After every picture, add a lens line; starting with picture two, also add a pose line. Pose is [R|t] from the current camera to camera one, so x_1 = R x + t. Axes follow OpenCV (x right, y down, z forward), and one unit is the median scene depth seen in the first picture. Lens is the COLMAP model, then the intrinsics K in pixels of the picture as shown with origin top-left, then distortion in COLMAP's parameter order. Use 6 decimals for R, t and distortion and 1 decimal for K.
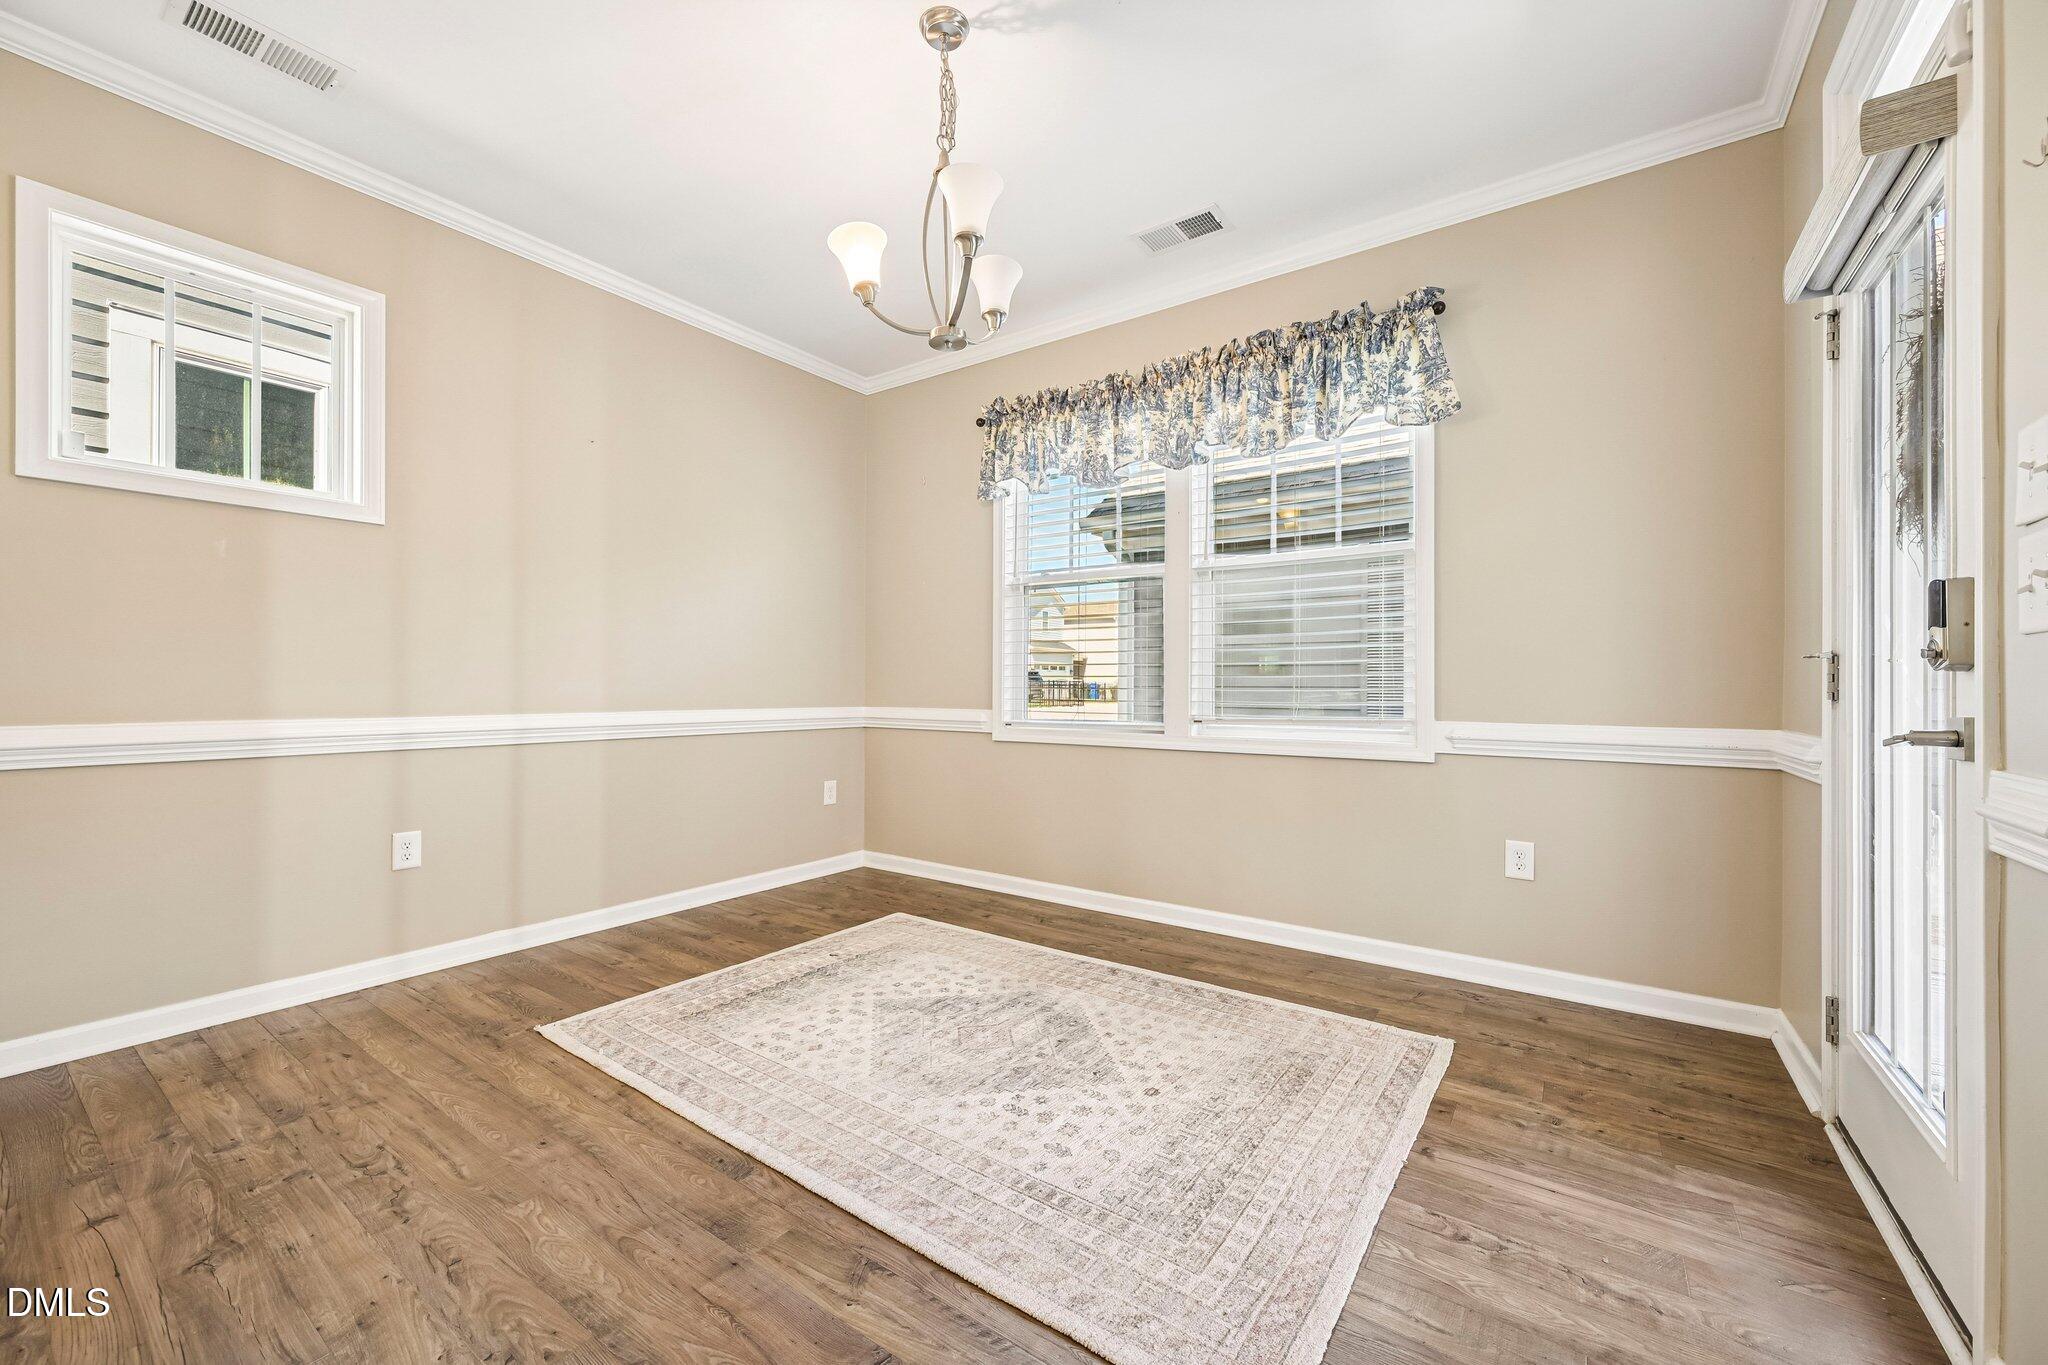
lens RADIAL K [[811.2, 0, 1019.5], [0, 811.2, 678.1], [0, 0, 1]] dist [-0.000070, 0.000042]
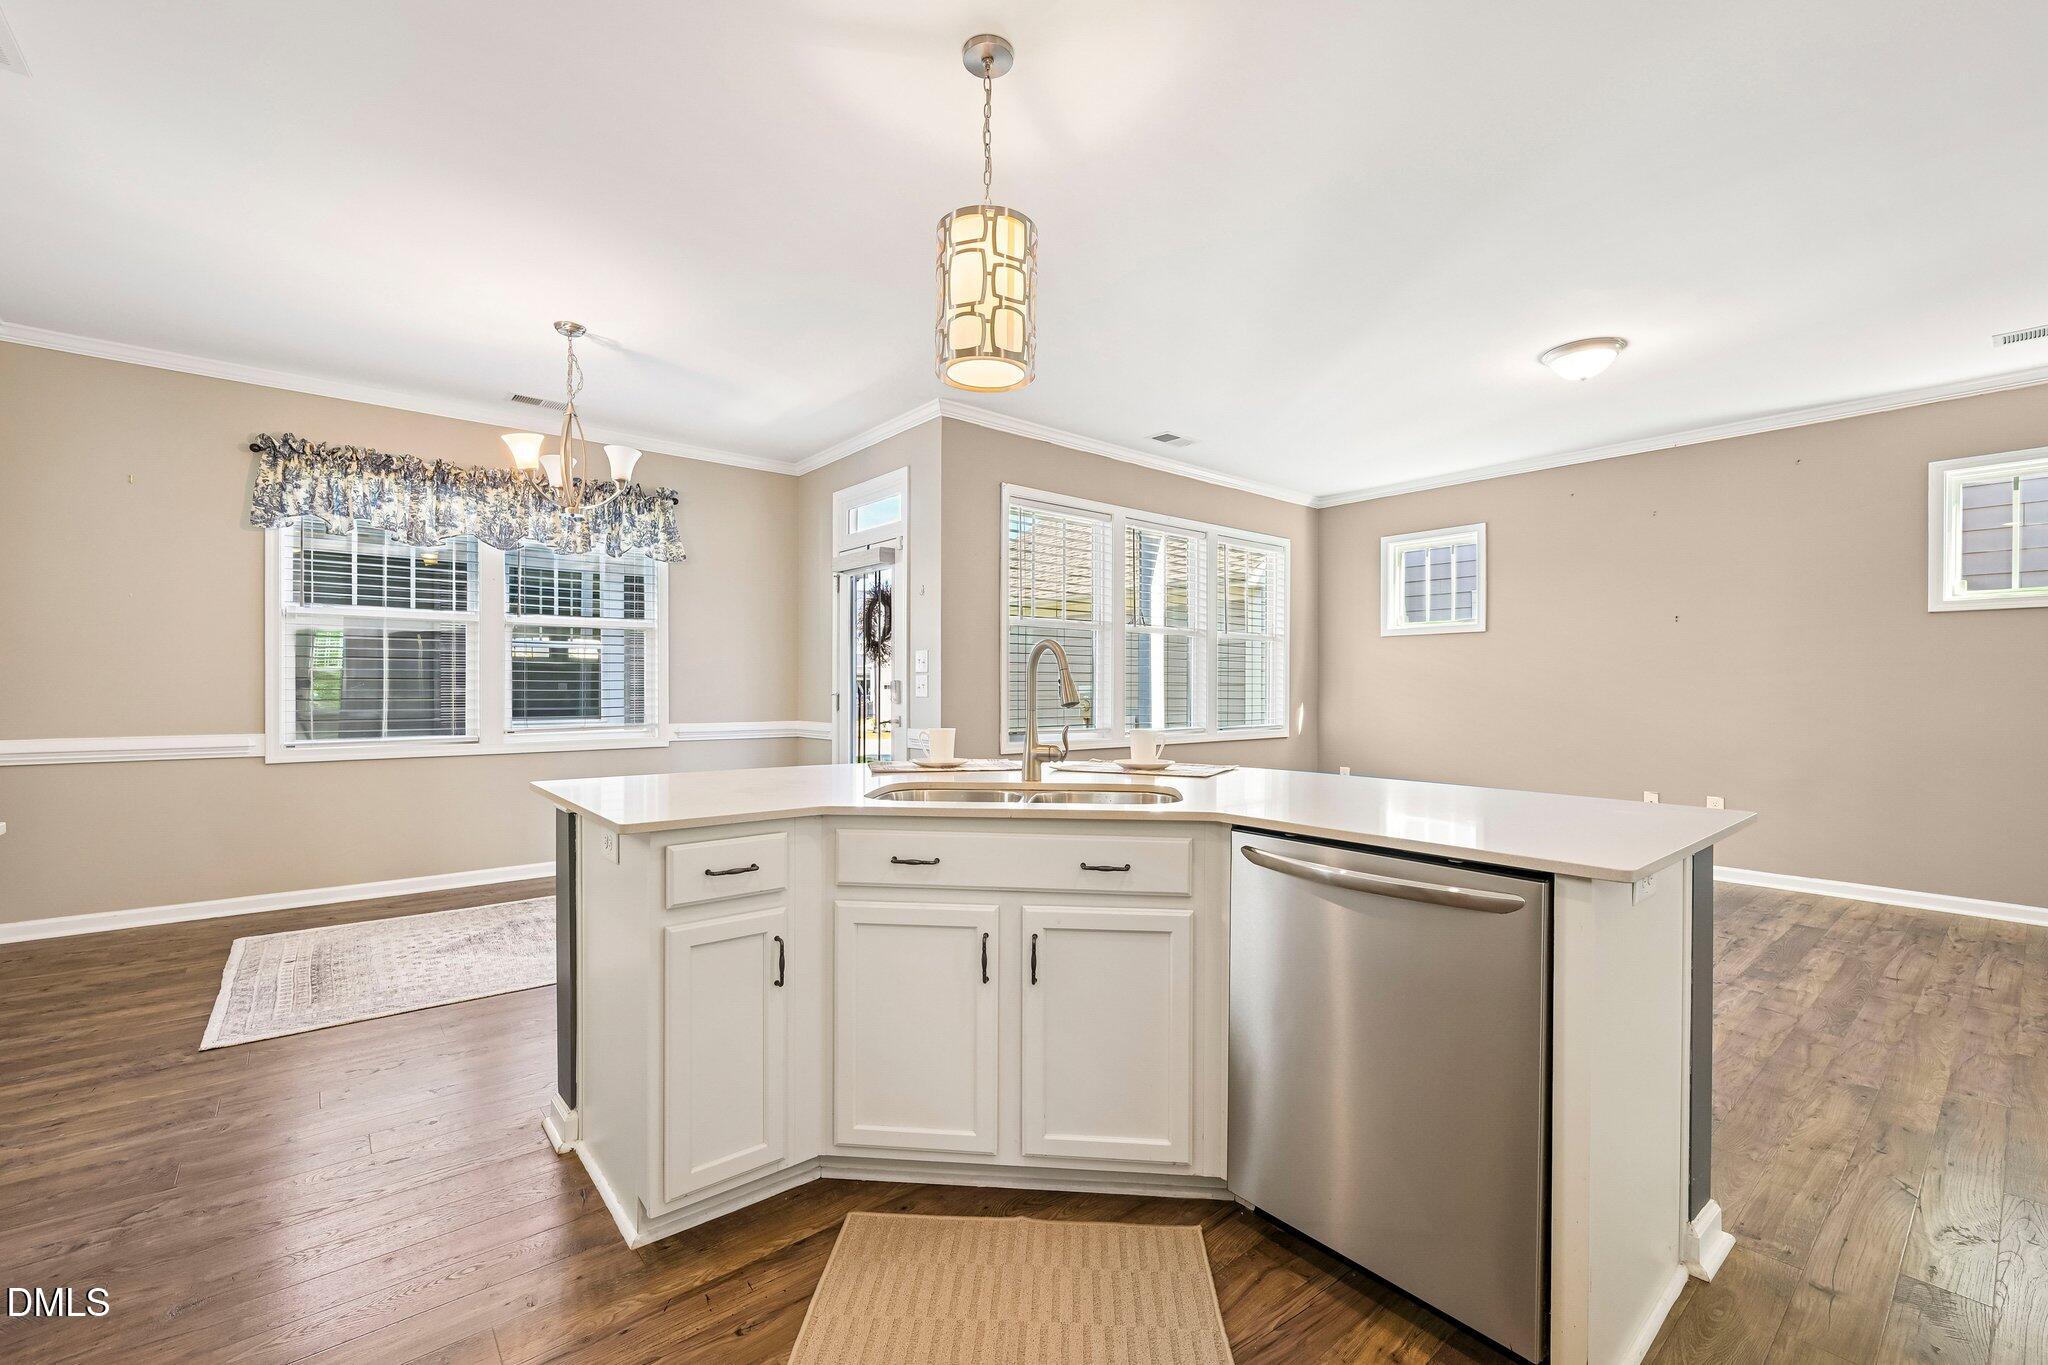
lens RADIAL K [[860.7, 0, 1033.2], [0, 860.7, 695.3], [0, 0, 1]] dist [-0.007733, 0.000067]
pose [[0.239471, -0.010316, 0.970849, -1.132447], [-0.012550, 0.999827, 0.013719, -0.048357], [-0.970822, -0.015470, 0.239300, -0.254145]]
